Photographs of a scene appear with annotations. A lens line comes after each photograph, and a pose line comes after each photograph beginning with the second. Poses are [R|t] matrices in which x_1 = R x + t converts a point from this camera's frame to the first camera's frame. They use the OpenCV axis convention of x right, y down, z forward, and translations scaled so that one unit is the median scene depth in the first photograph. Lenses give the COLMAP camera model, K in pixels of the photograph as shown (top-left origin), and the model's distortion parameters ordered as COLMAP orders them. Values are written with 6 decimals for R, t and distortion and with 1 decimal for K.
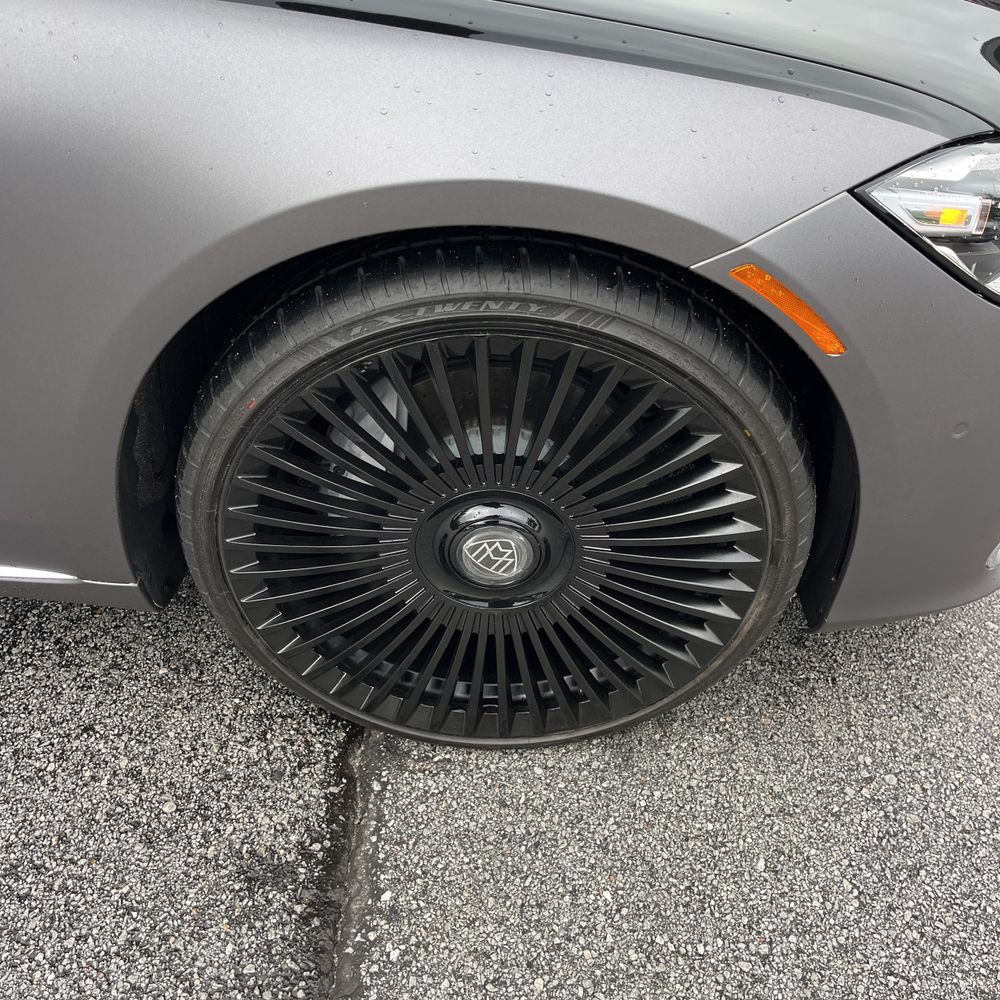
lens RADIAL K [[923.3, 0, 500.0], [0, 923.3, 500.0], [0, 0, 1]] dist [0.020189, -0.001406]
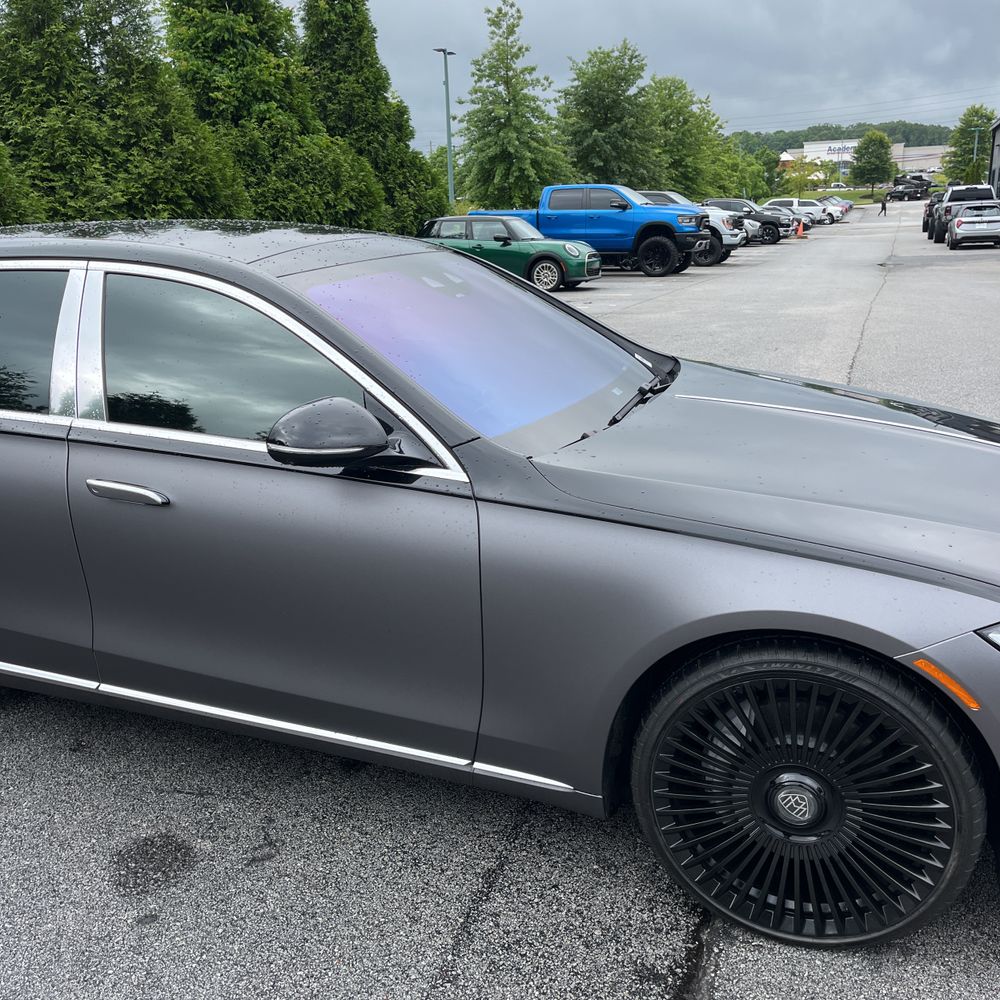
lens RADIAL K [[1011.6, 0, 504.8], [0, 1011.6, 488.4], [0, 0, 1]] dist [0.050929, -0.045938]
pose [[0.938005, 0.041297, -0.344154, 0.121038], [-0.186187, 0.897510, -0.399764, 0.406332], [0.292372, 0.439057, 0.849557, -1.157431]]
